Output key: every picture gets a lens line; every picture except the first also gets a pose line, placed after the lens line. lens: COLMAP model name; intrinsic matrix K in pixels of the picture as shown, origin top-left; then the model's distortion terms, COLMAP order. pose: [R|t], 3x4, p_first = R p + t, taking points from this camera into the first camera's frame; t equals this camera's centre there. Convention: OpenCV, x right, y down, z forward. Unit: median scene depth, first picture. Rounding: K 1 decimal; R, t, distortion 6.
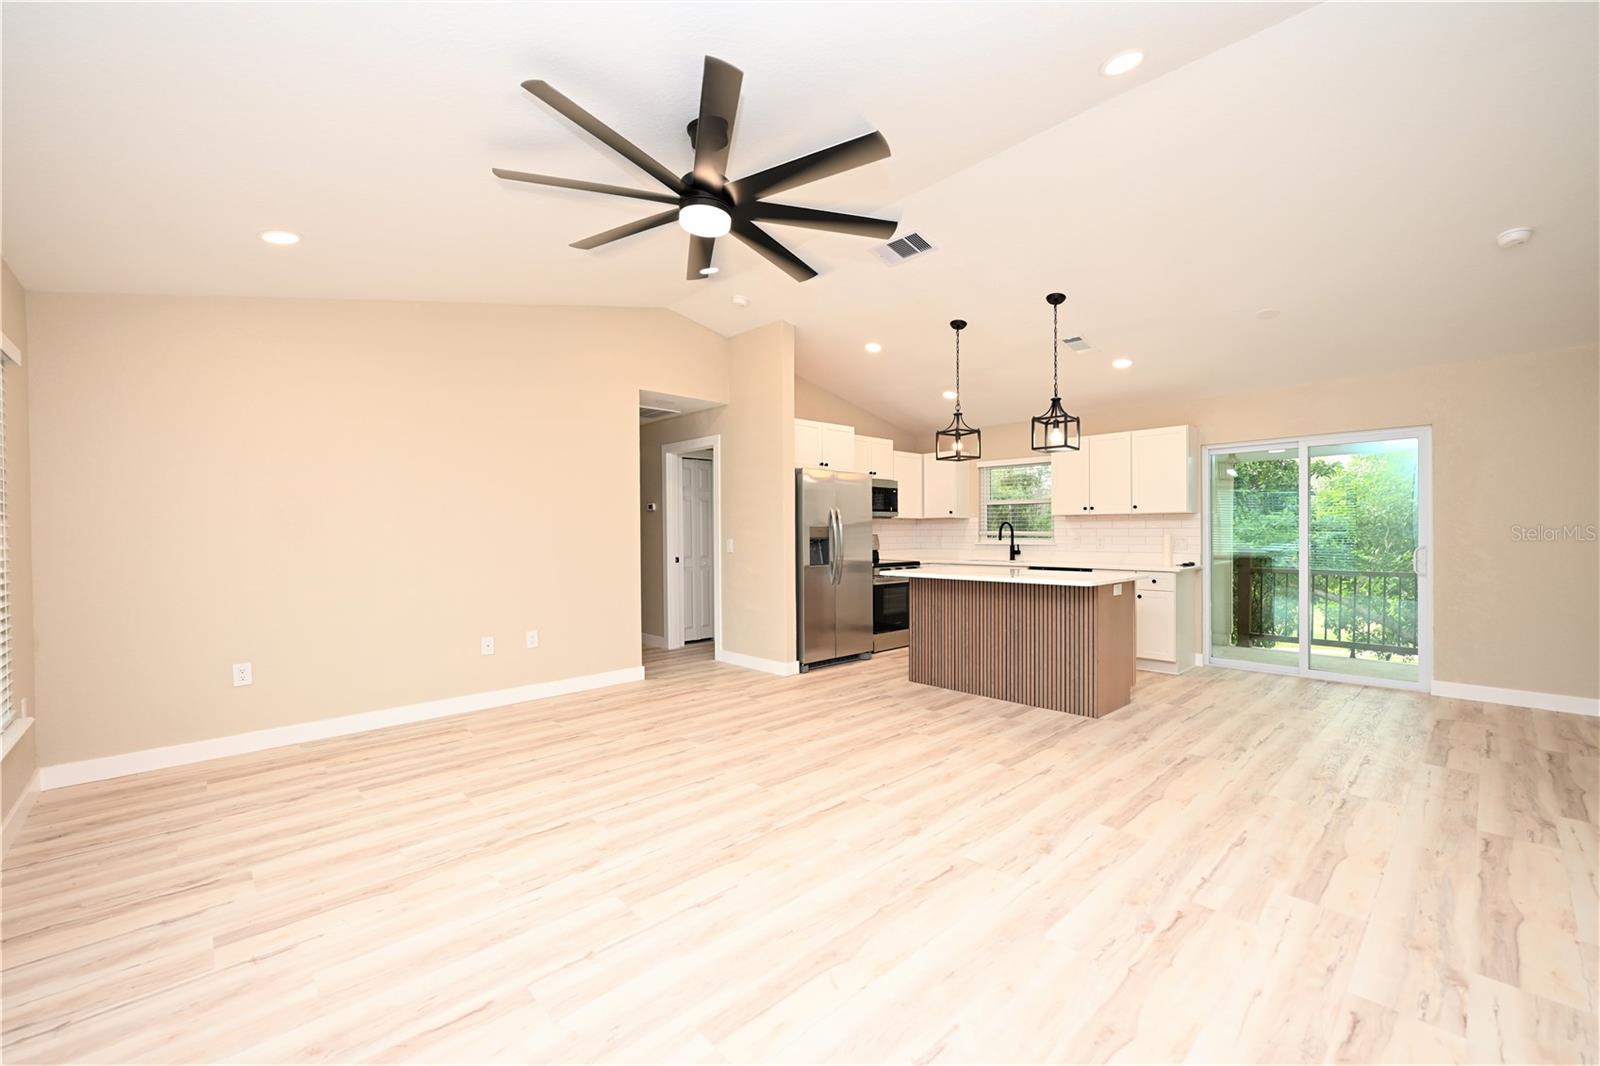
lens RADIAL K [[652.6, 0, 805.9], [0, 652.6, 533.2], [0, 0, 1]] dist [0.000876, 0.000015]
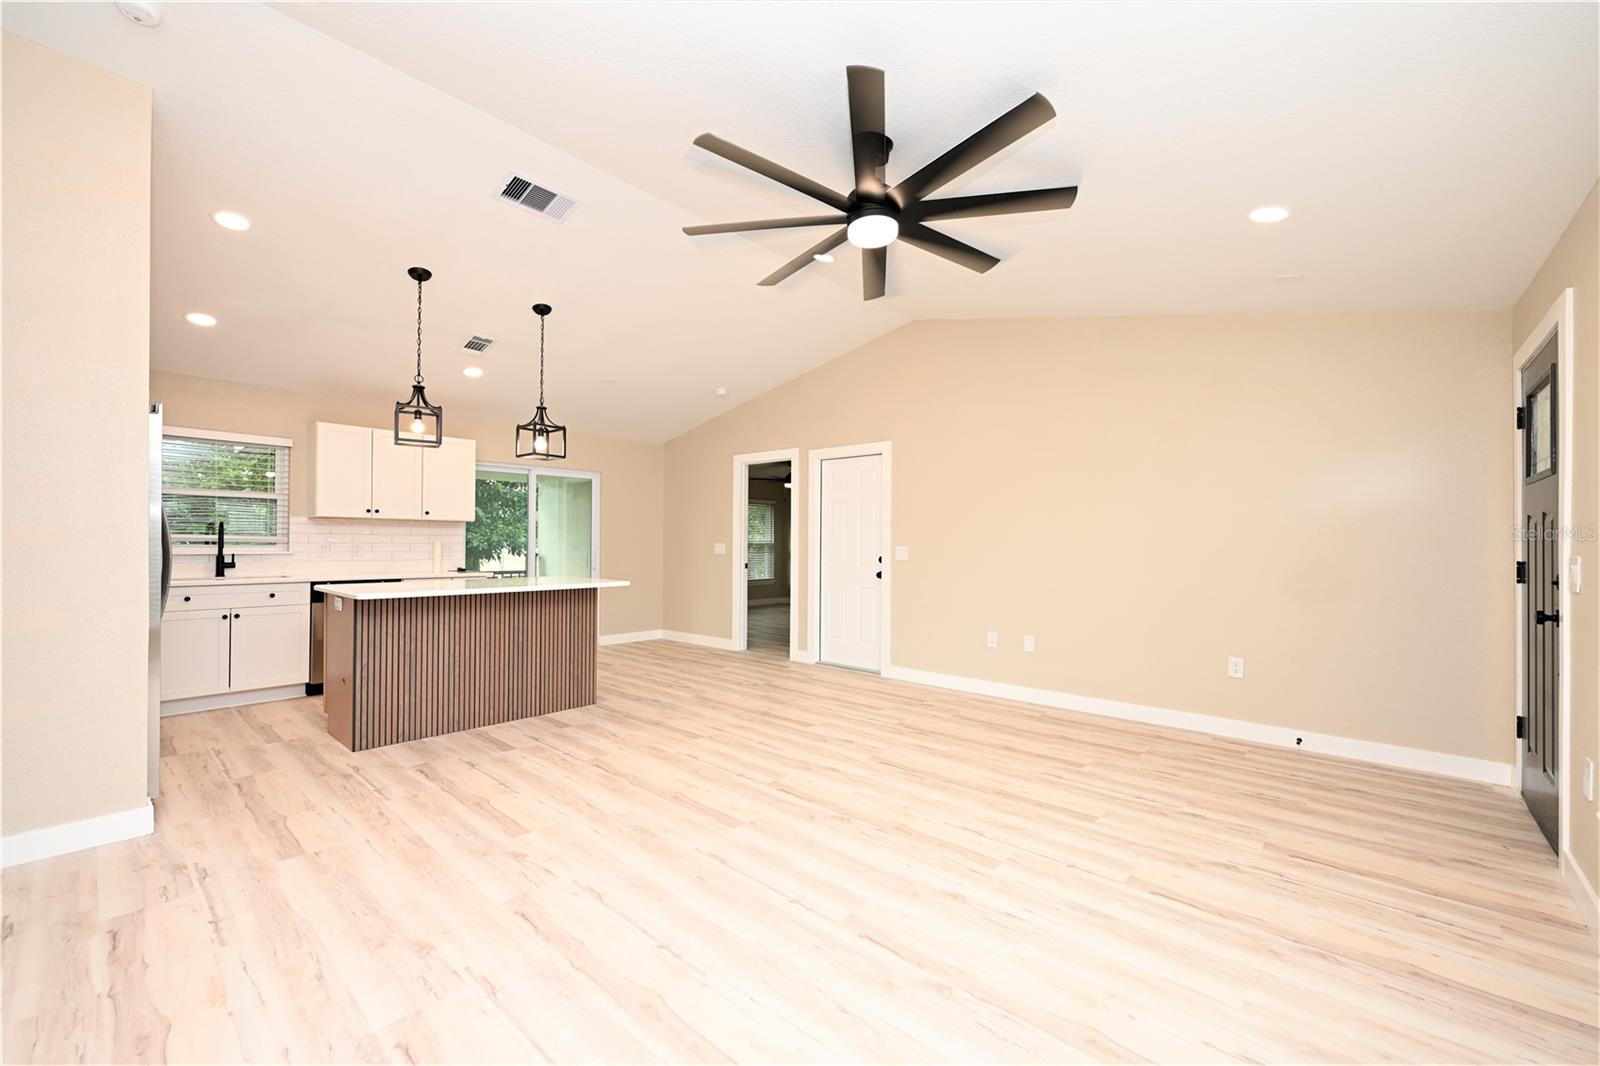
lens RADIAL K [[649.9, 0, 798.0], [0, 649.9, 538.3], [0, 0, 1]] dist [-0.000407, -0.000134]
pose [[-0.070436, 0.009239, 0.997474, -0.701454], [-0.005631, 0.999937, -0.009659, 0.005694], [-0.997500, -0.006297, -0.070380, 0.724504]]
